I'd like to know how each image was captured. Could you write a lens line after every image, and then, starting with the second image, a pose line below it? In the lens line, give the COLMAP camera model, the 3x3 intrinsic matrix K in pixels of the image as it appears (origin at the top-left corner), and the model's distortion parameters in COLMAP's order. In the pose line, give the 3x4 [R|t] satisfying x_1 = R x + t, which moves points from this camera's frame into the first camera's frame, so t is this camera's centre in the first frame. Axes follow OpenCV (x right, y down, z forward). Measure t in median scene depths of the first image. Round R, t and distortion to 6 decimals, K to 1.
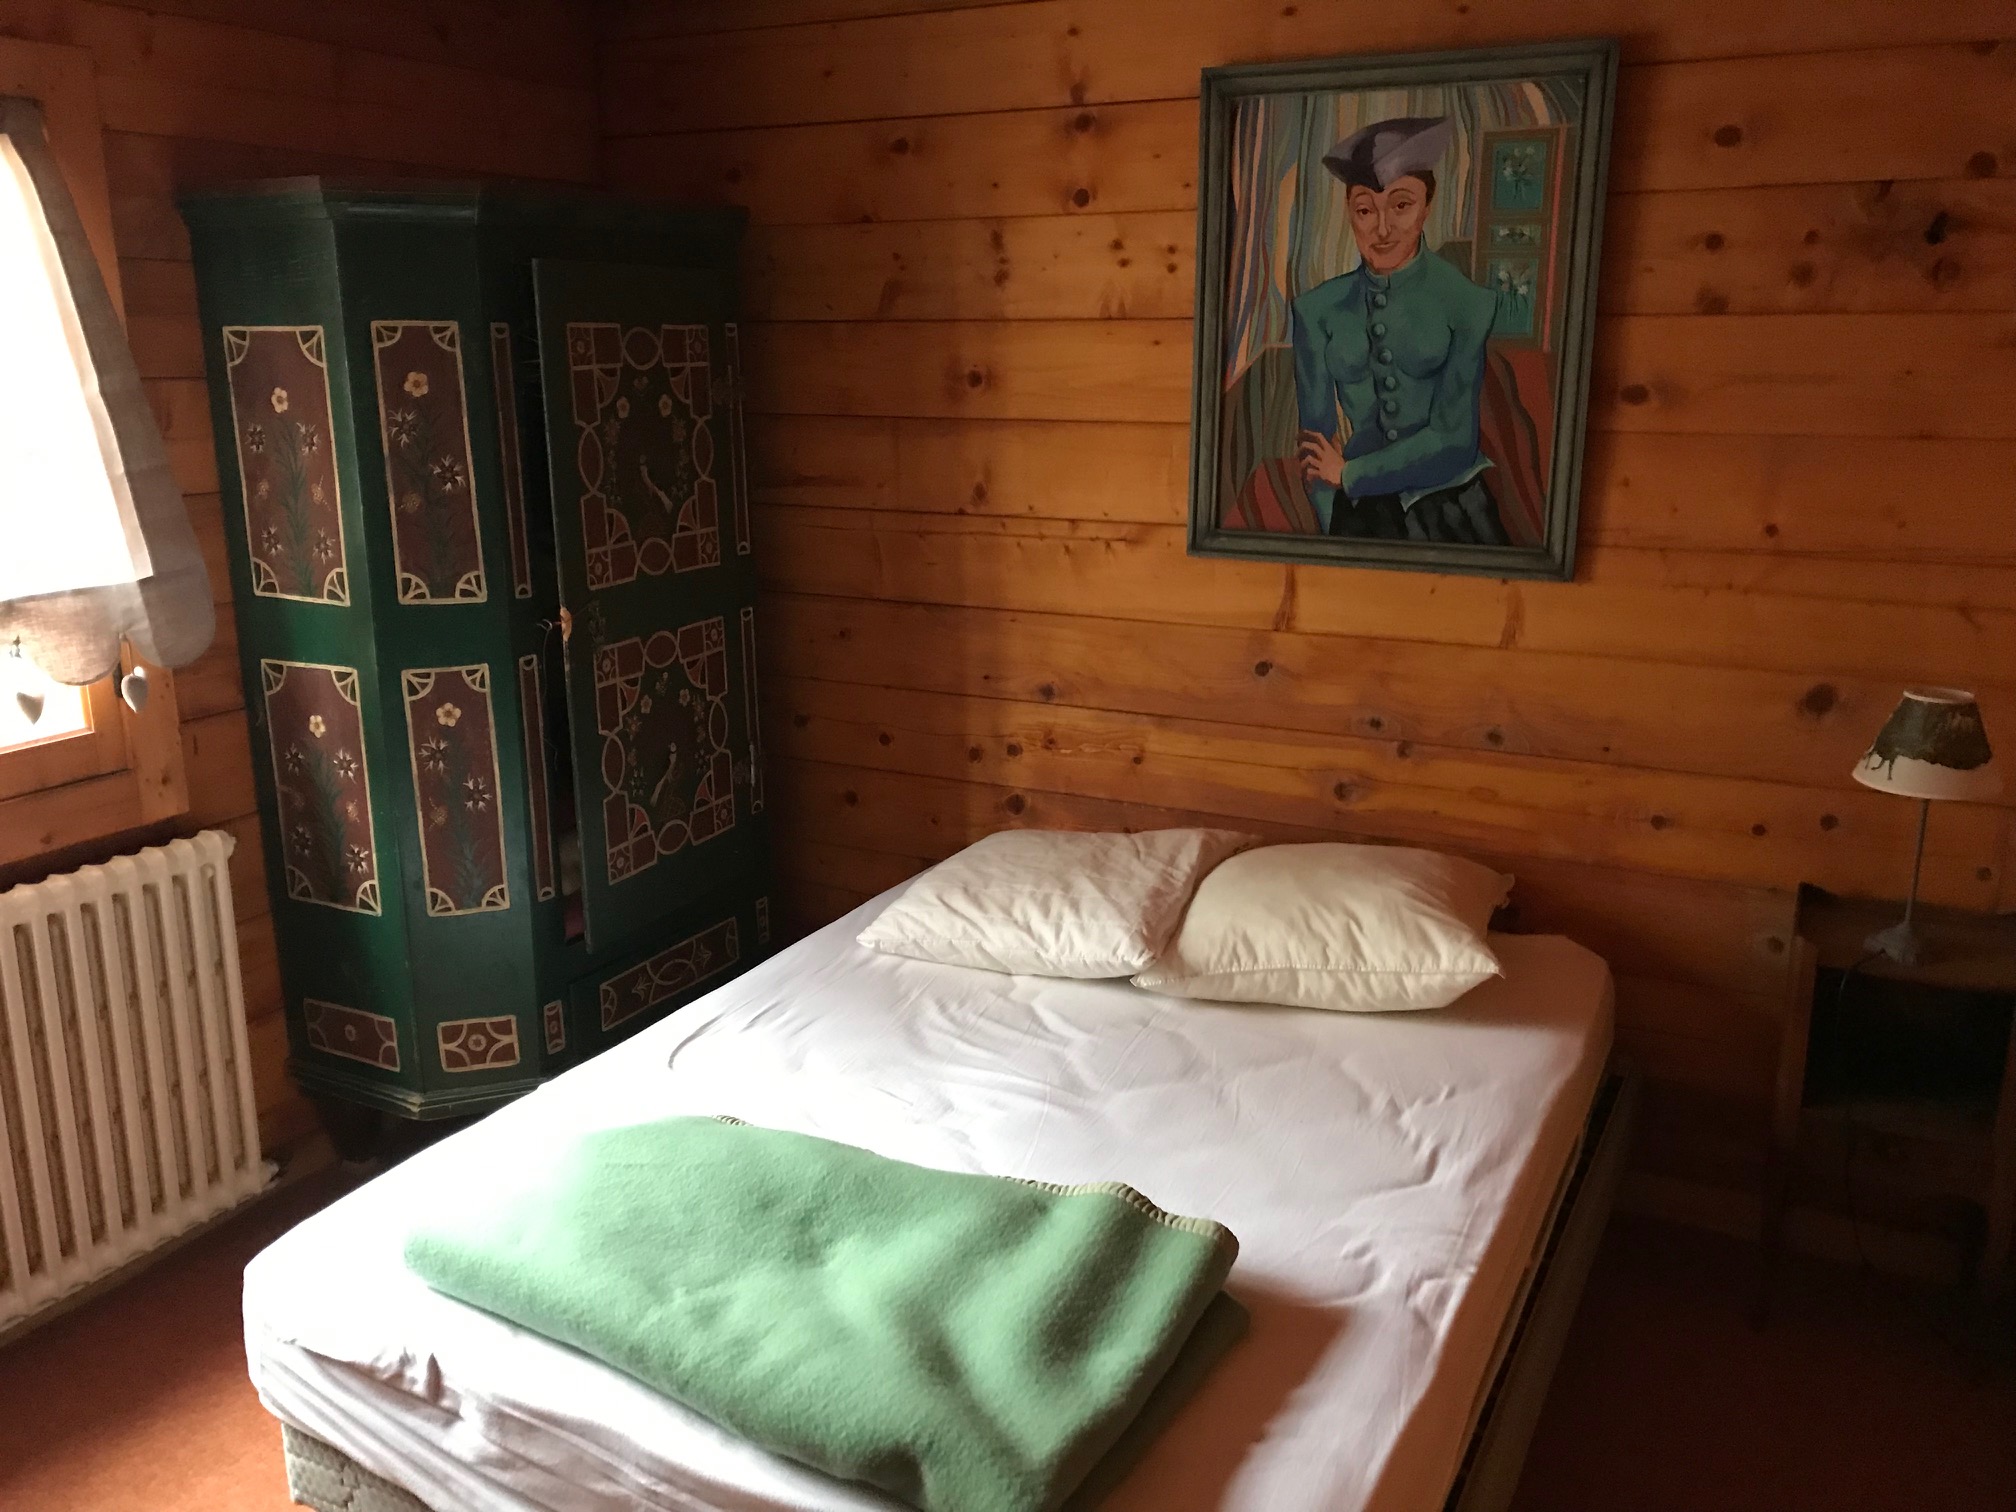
lens RADIAL K [[1664.6, 0, 1008.0], [0, 1664.6, 756.0], [0, 0, 1]] dist [-0.000666, -0.000853]
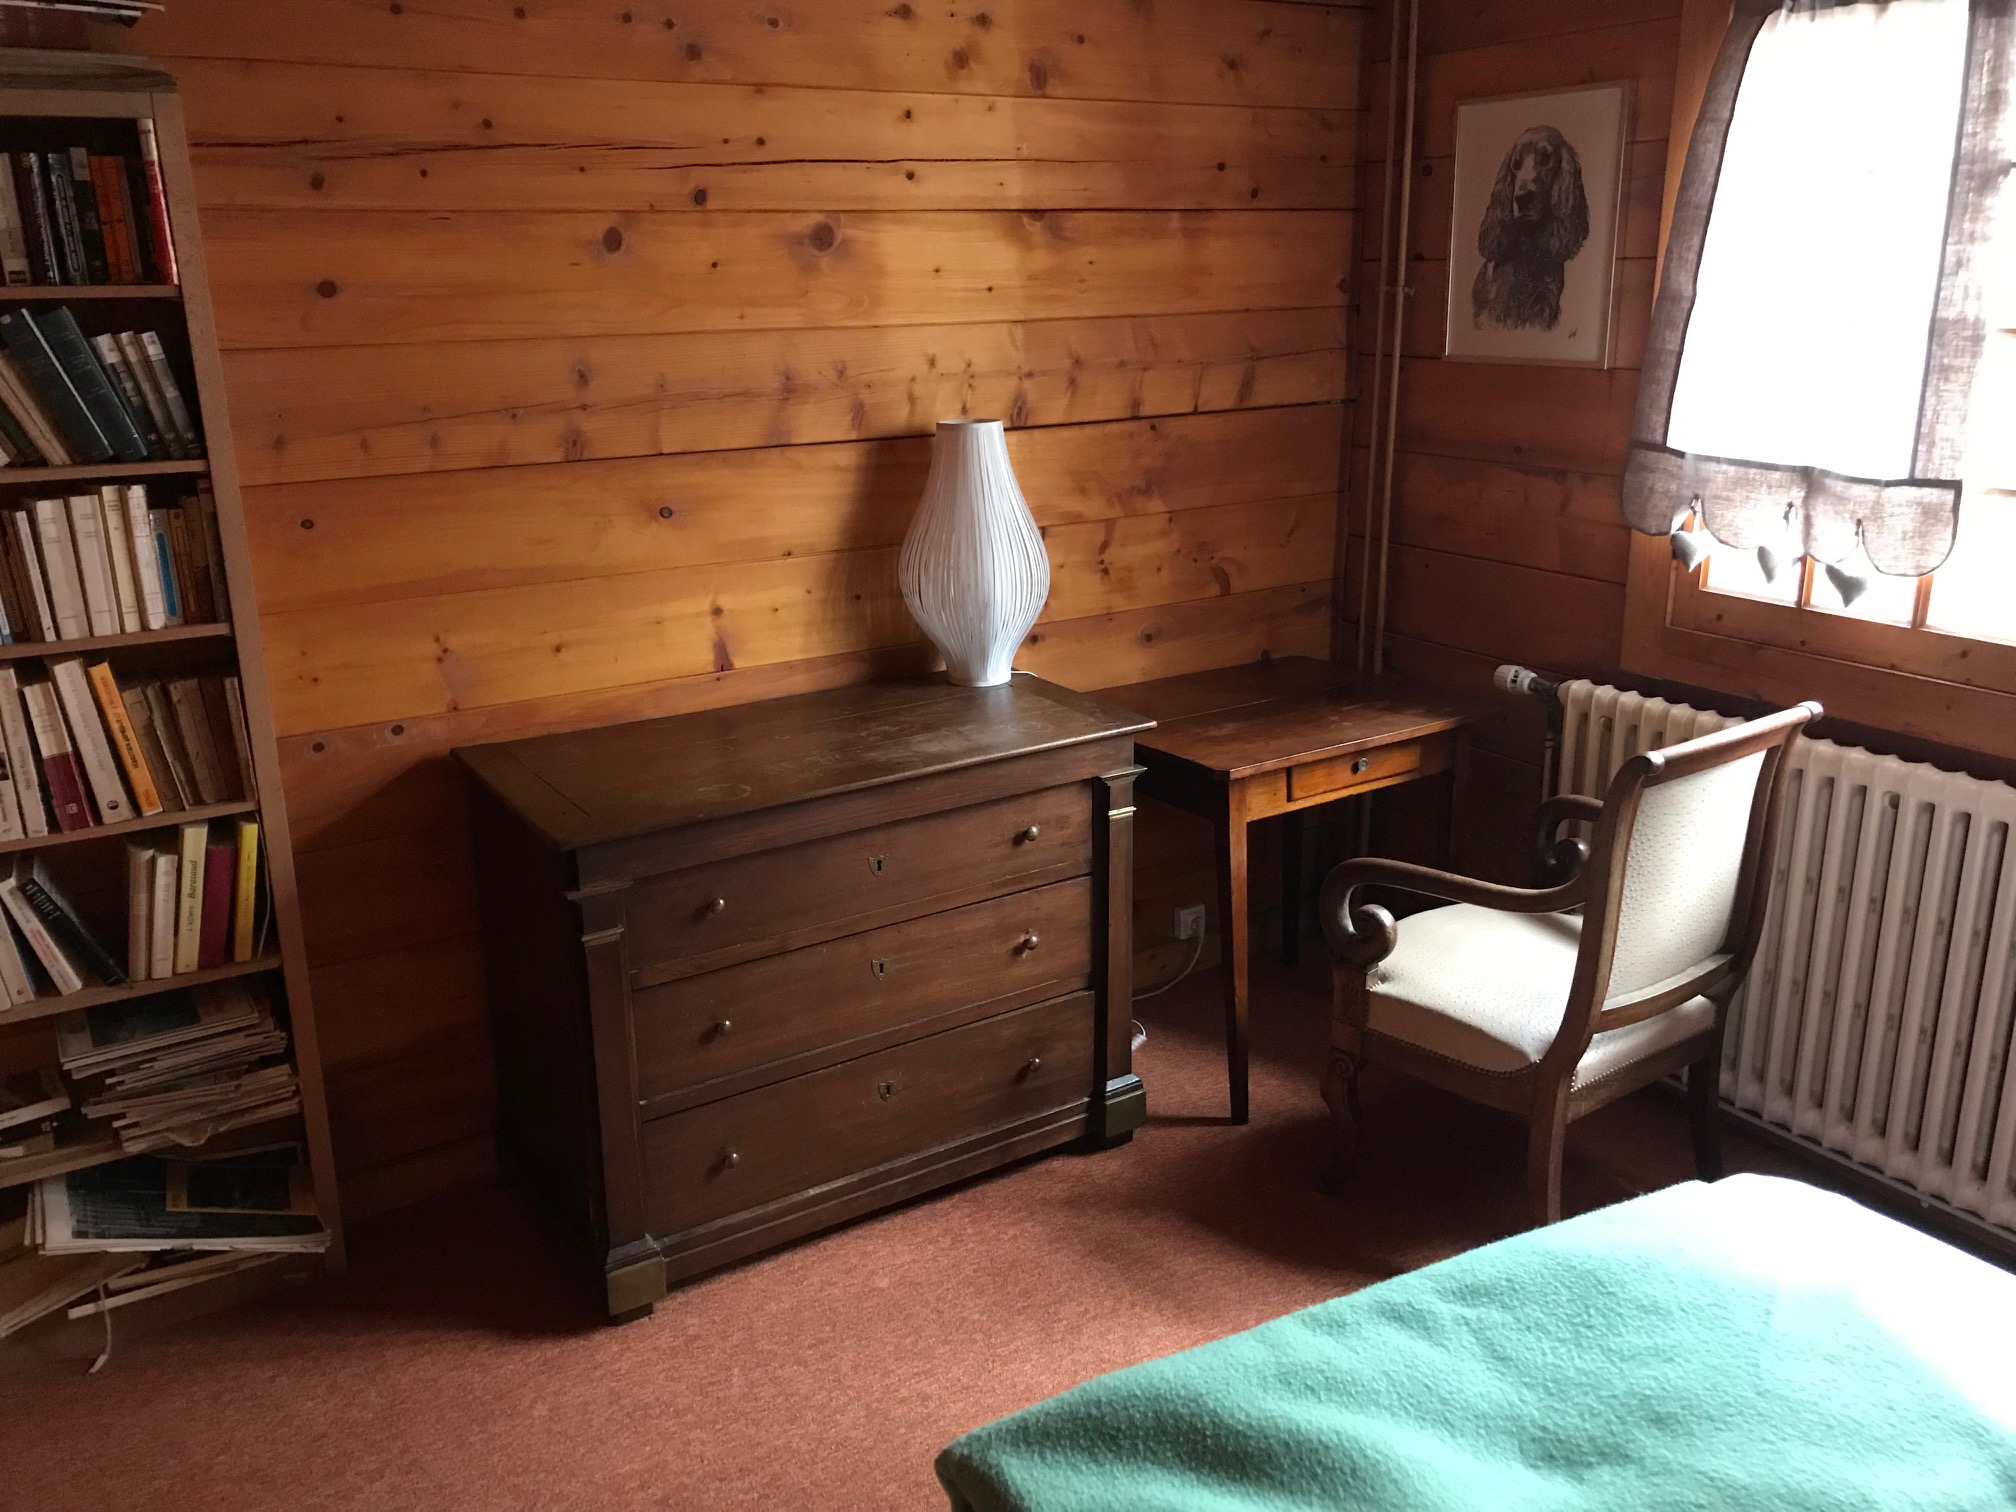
lens RADIAL K [[1664.6, 0, 1008.0], [0, 1664.6, 756.0], [0, 0, 1]] dist [-0.000666, -0.000853]
pose [[-0.509602, 0.254203, -0.822002, 0.551716], [-0.197802, 0.895160, 0.399454, -0.235386], [0.837365, 0.366156, -0.405894, 1.008159]]
